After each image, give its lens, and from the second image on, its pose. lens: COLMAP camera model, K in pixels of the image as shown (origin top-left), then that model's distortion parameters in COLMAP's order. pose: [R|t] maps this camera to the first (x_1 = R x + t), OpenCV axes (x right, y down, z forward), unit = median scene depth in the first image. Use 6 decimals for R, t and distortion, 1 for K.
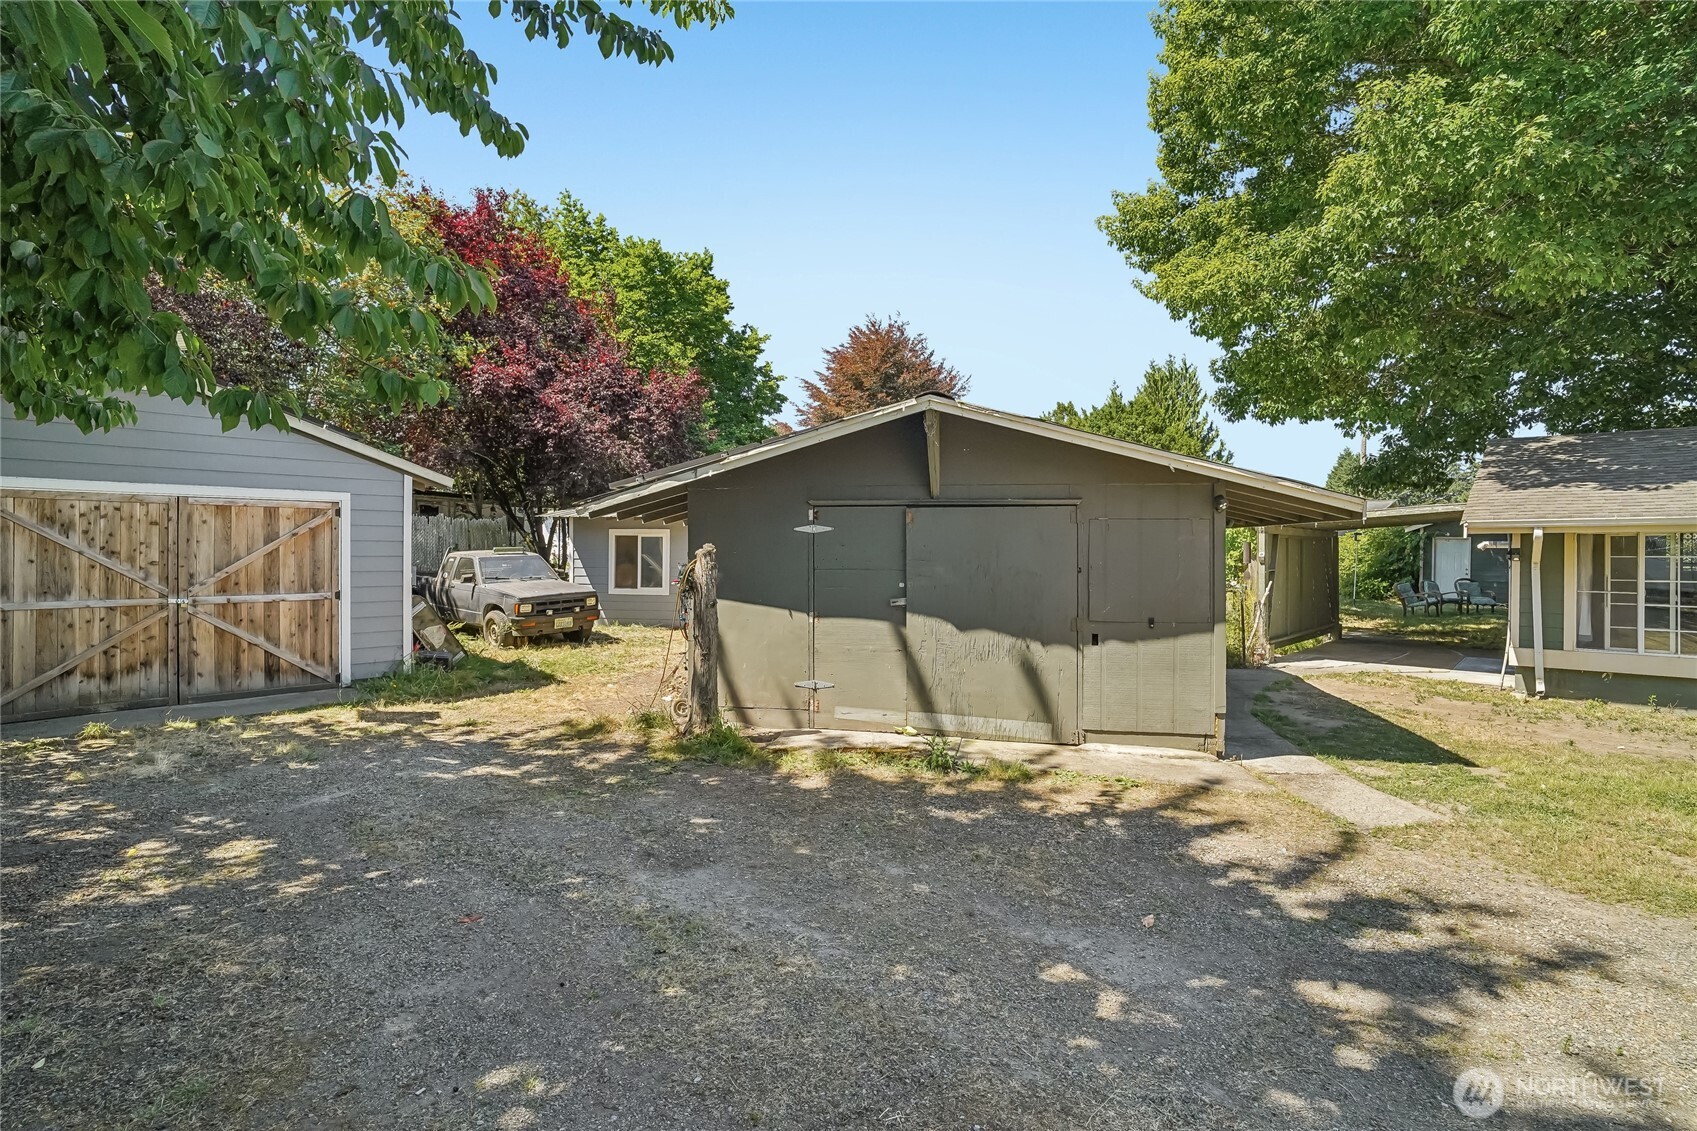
lens RADIAL K [[786.4, 0, 853.4], [0, 786.4, 561.0], [0, 0, 1]] dist [0.004983, 0.000331]
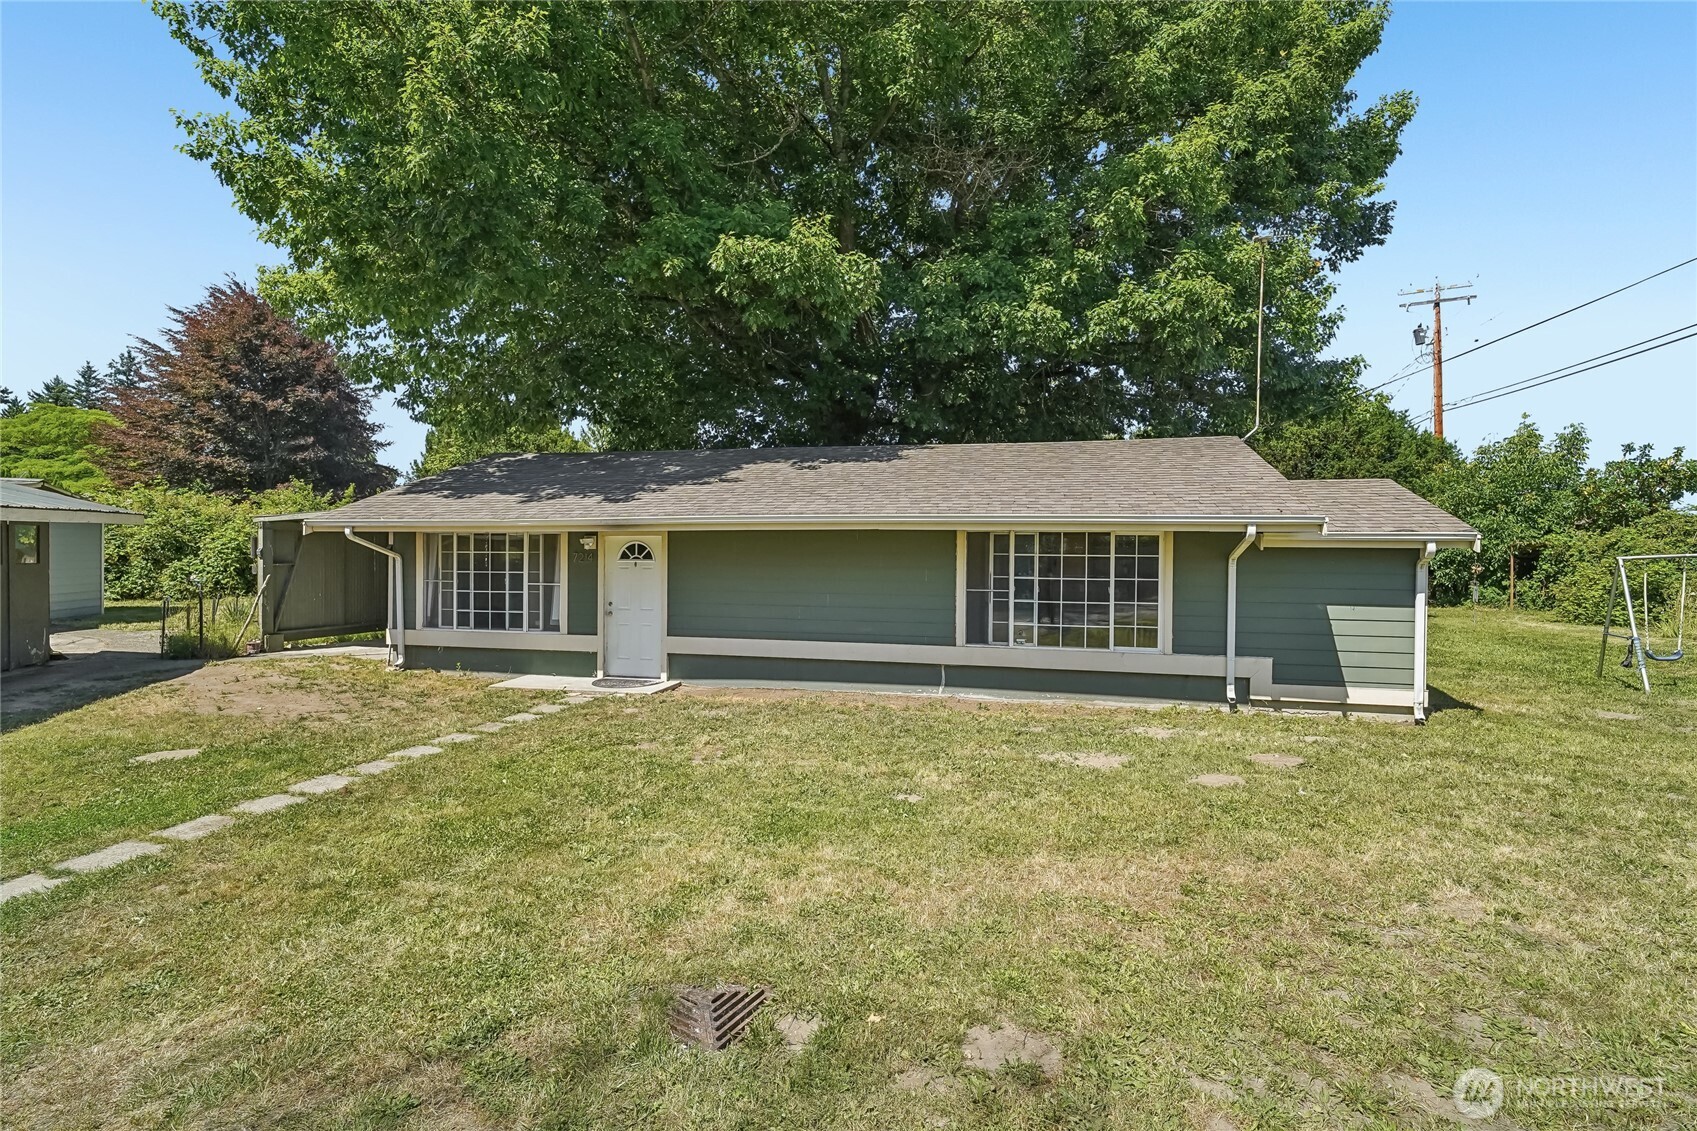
lens RADIAL K [[777.3, 0, 817.7], [0, 777.3, 560.7], [0, 0, 1]] dist [-0.019805, 0.011447]
pose [[0.868765, 0.002862, 0.495216, 1.022785], [-0.003936, 0.999992, 0.001125, 0.003442], [-0.495208, -0.002927, 0.868769, -0.420799]]
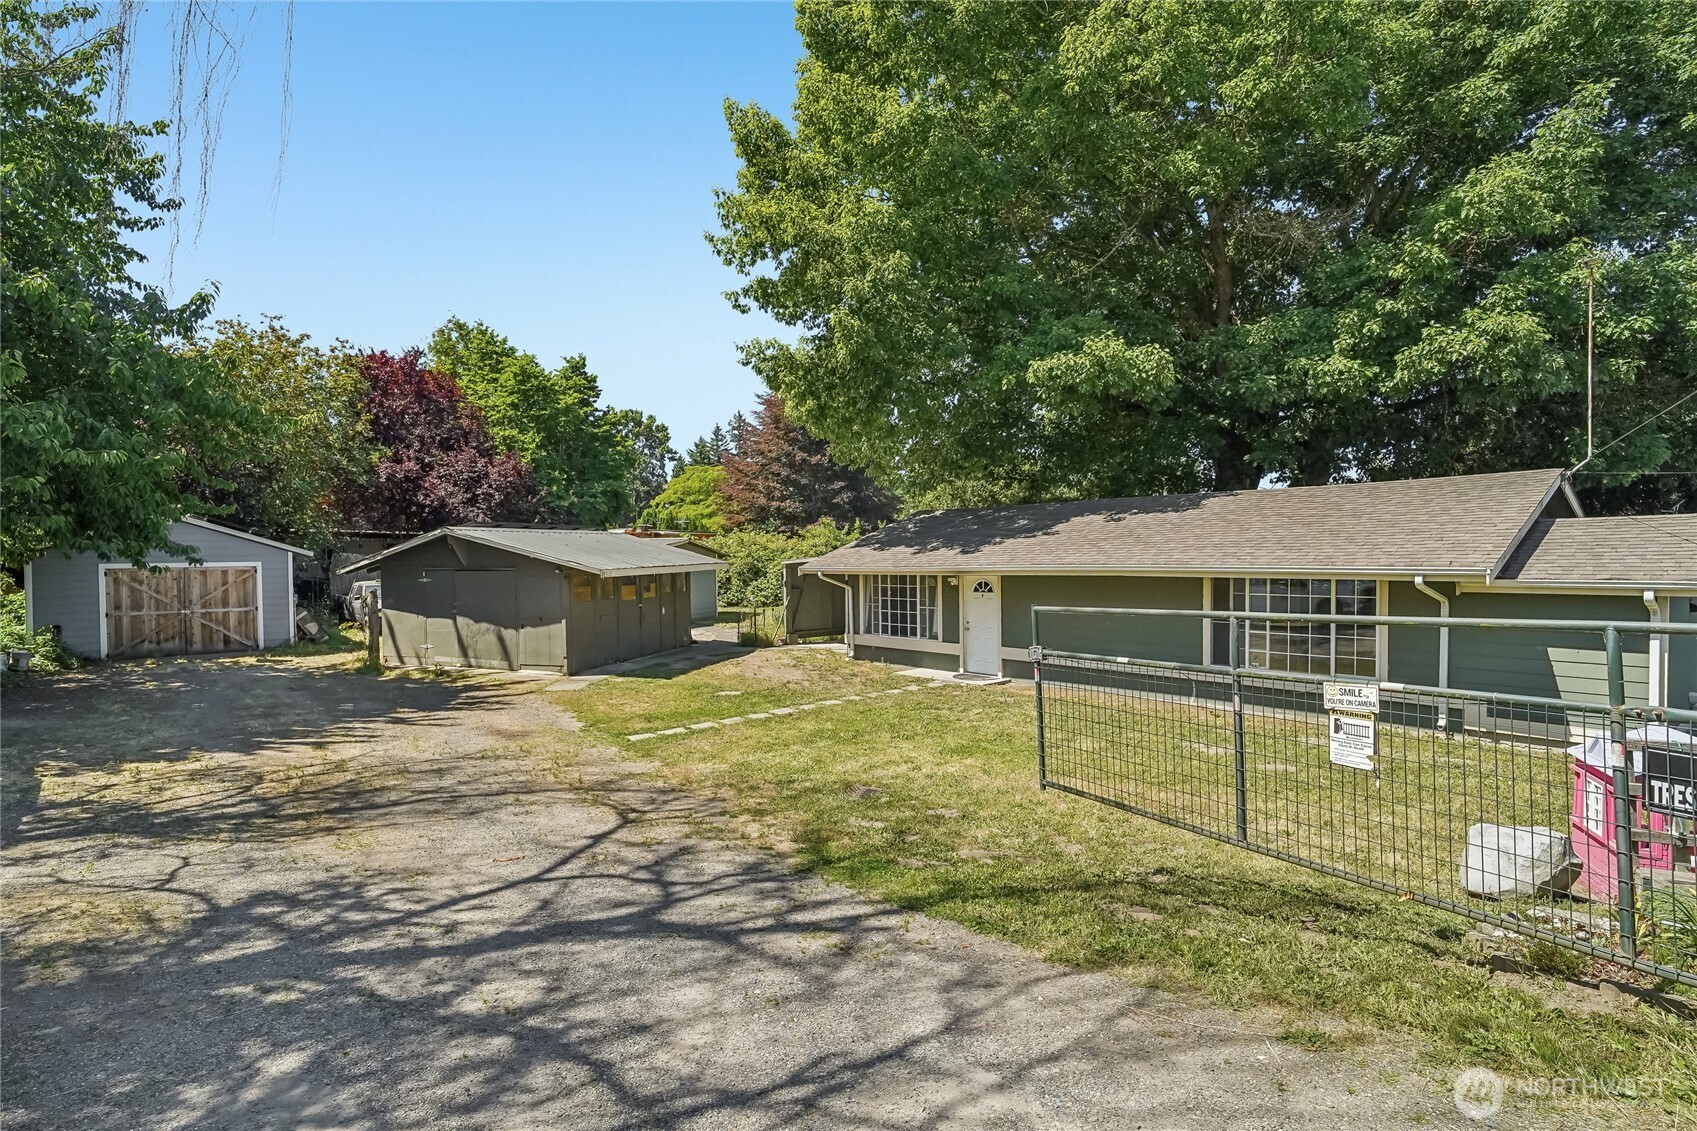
lens RADIAL K [[794.4, 0, 827.7], [0, 794.4, 576.7], [0, 0, 1]] dist [-0.002025, 0.000166]
pose [[0.994385, -0.008032, -0.105519, 1.238742], [0.009571, 0.999855, 0.014083, -0.065309], [0.105390, -0.015014, 0.994318, -1.096971]]
